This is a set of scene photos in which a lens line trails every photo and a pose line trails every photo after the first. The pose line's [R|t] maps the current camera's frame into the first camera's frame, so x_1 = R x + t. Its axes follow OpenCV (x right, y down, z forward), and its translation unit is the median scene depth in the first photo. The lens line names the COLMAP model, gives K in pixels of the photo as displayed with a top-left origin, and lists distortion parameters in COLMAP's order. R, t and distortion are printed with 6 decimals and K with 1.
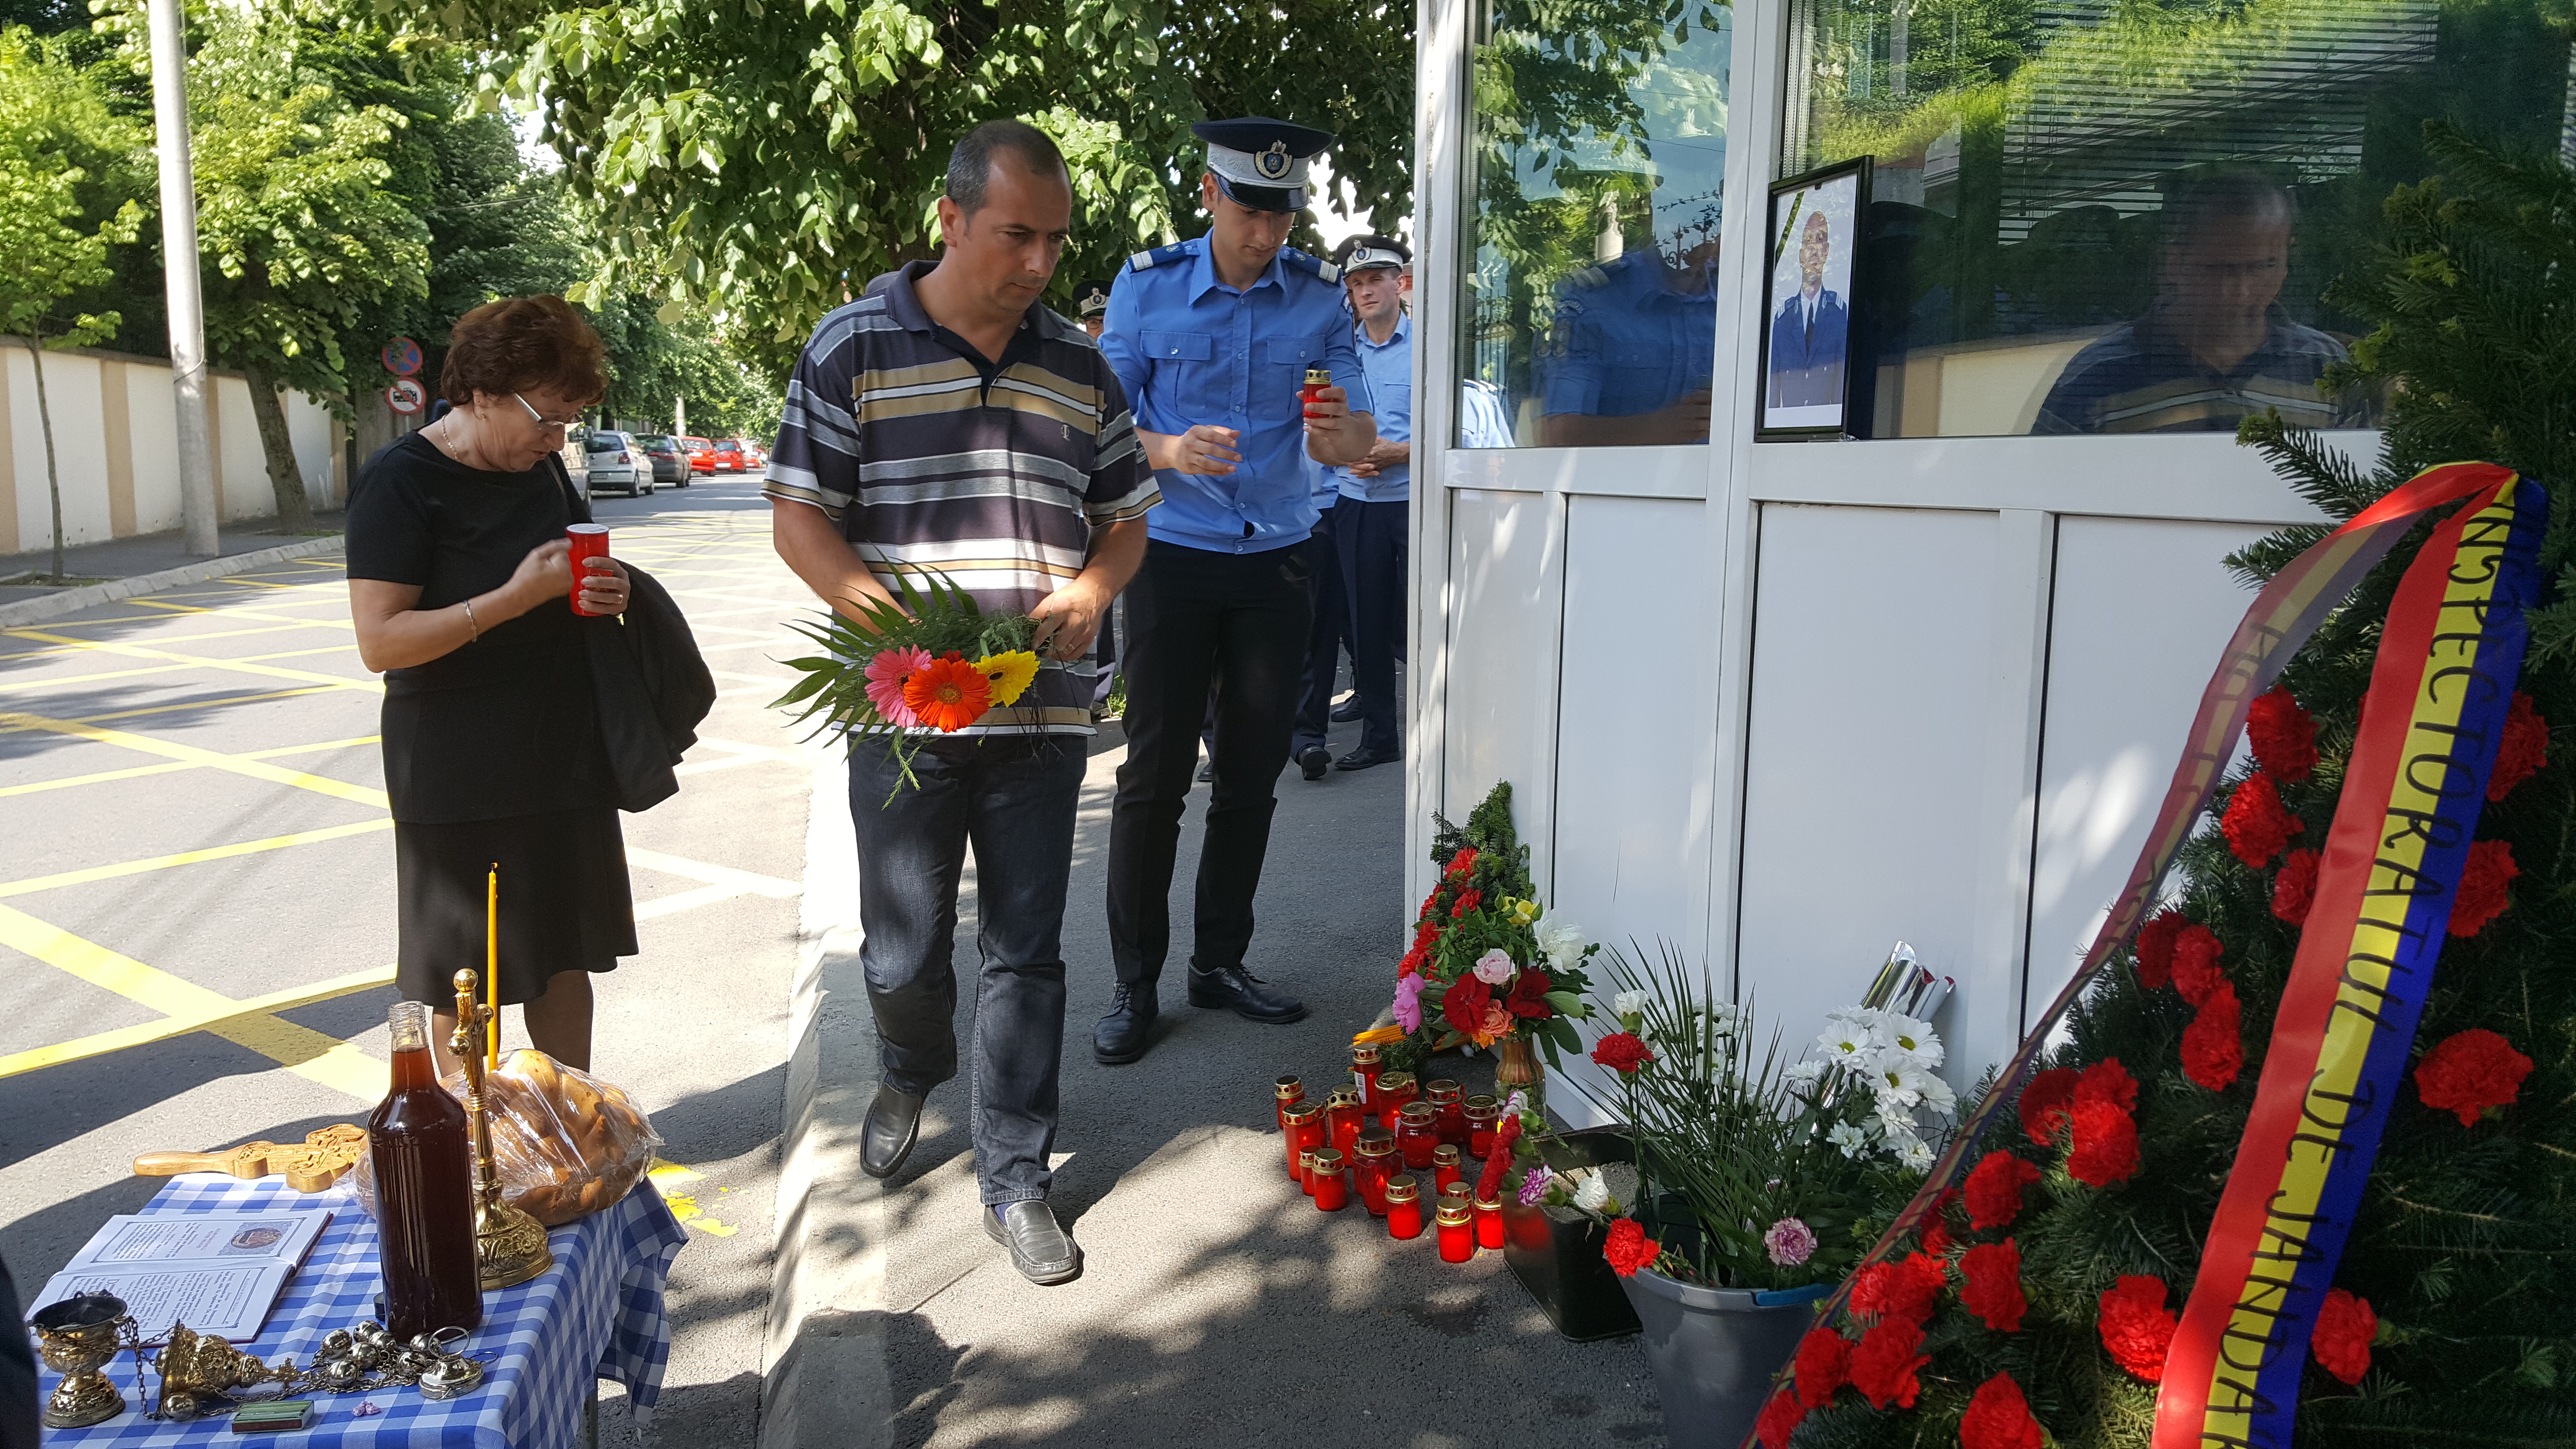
lens RADIAL K [[2013.6, 0, 1261.4], [0, 2013.6, 725.9], [0, 0, 1]] dist [0.096457, -0.084231]
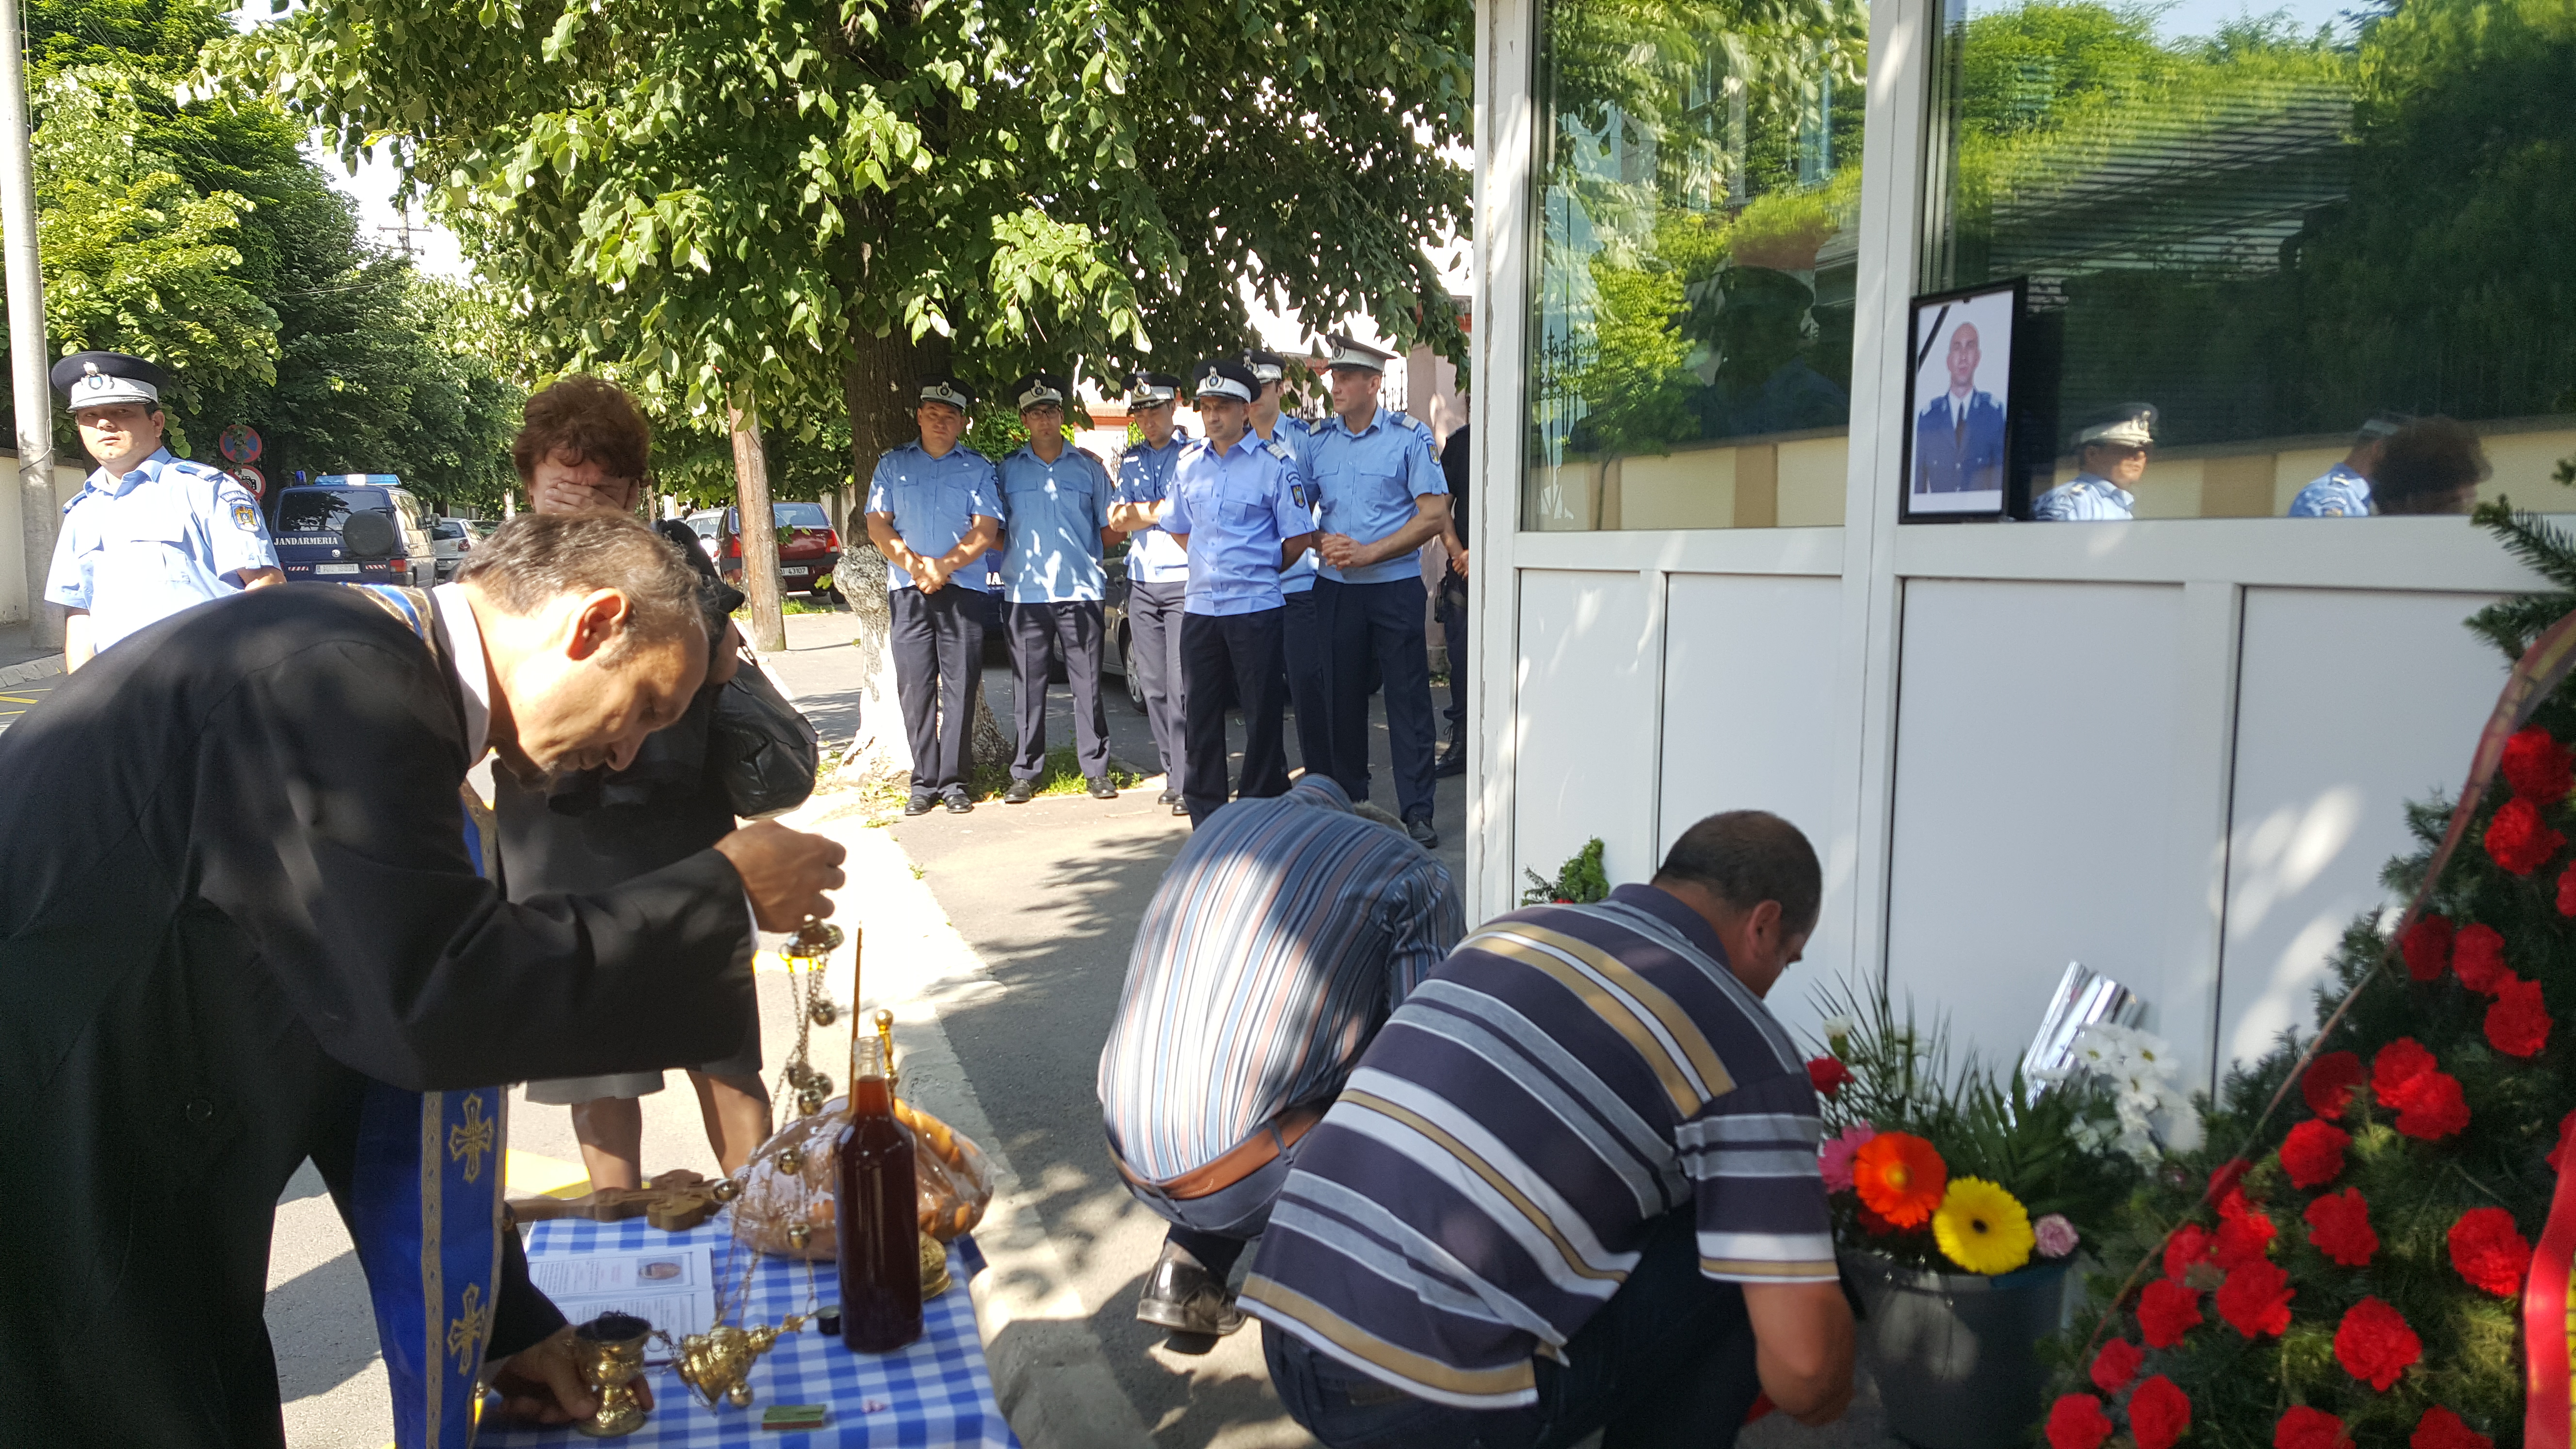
lens RADIAL K [[2013.6, 0, 1254.3], [0, 2013.6, 726.8], [0, 0, 1]] dist [0.096457, -0.084231]
pose [[0.996567, -0.011814, 0.081944, -0.070615], [0.015165, 0.999069, -0.040392, 0.003833], [-0.081391, 0.041496, 0.995818, -0.029931]]
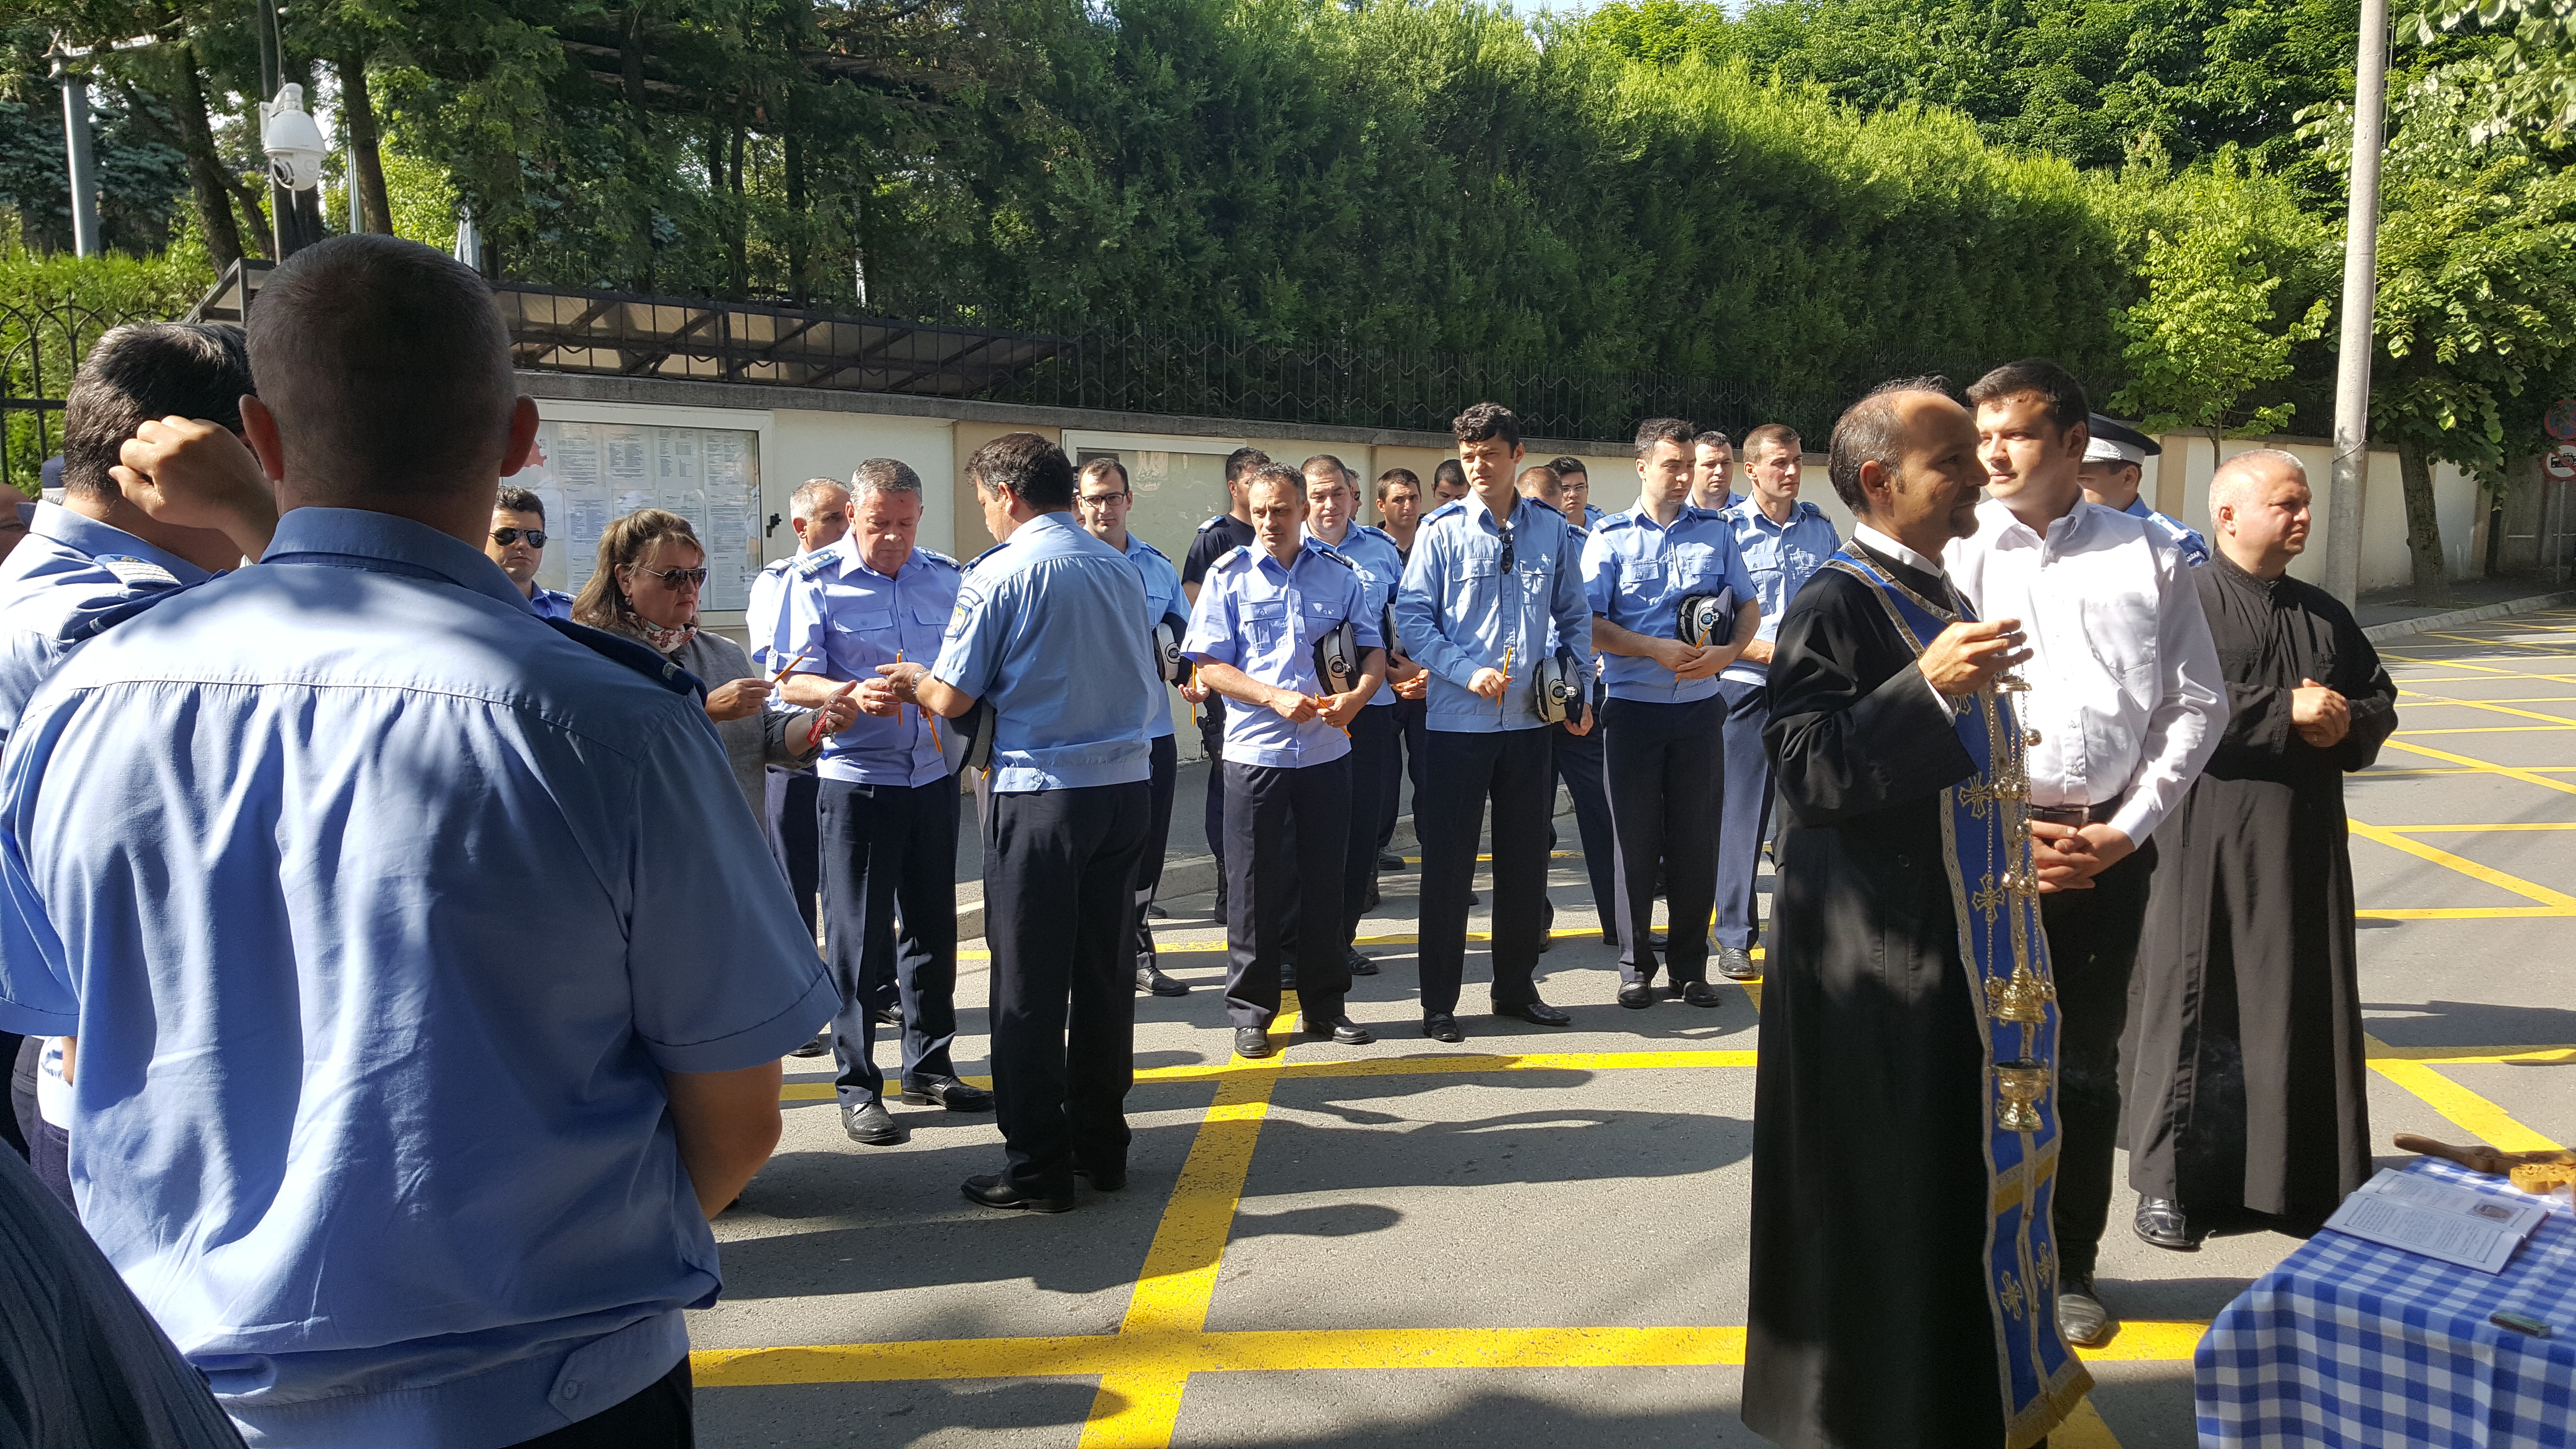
lens RADIAL K [[2013.6, 0, 1262.4], [0, 2013.6, 709.1], [0, 0, 1]] dist [0.096457, -0.084231]
pose [[0.585031, 0.076575, -0.807388, 0.033836], [-0.104799, 0.994324, 0.018368, -0.006409], [0.804211, 0.073867, 0.589736, -0.144729]]
